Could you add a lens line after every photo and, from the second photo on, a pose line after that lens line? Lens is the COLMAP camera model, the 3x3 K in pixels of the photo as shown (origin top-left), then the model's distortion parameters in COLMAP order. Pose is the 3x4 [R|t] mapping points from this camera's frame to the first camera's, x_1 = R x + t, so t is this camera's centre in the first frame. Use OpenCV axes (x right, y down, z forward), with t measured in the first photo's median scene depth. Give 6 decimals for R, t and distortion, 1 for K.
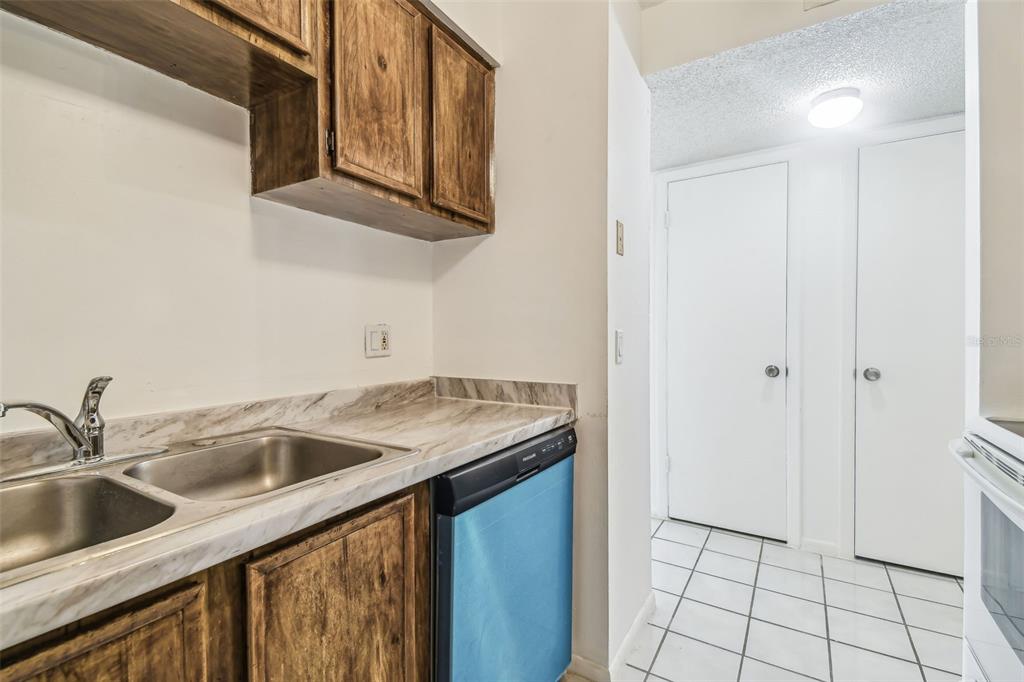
lens RADIAL K [[467.2, 0, 513.1], [0, 467.2, 335.1], [0, 0, 1]] dist [0.057836, -0.035584]
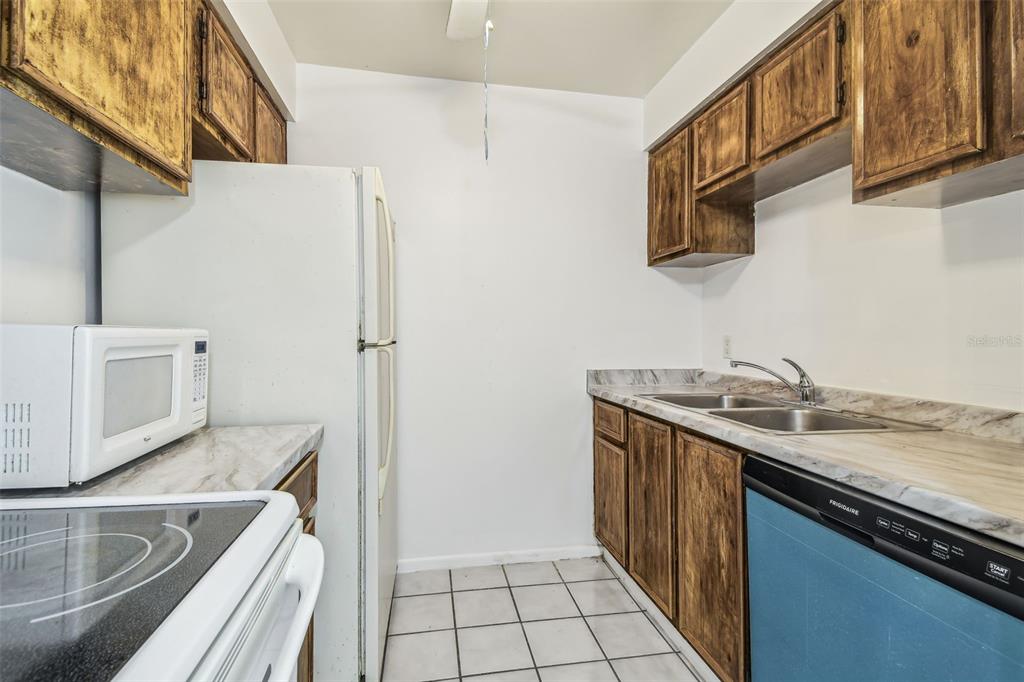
lens RADIAL K [[470.2, 0, 513.7], [0, 470.2, 330.5], [0, 0, 1]] dist [0.028569, -0.017304]
pose [[-0.742413, -0.005395, -0.669920, 0.941216], [-0.005325, 0.999984, -0.002152, -0.013402], [0.669921, 0.001970, -0.742430, 1.230531]]
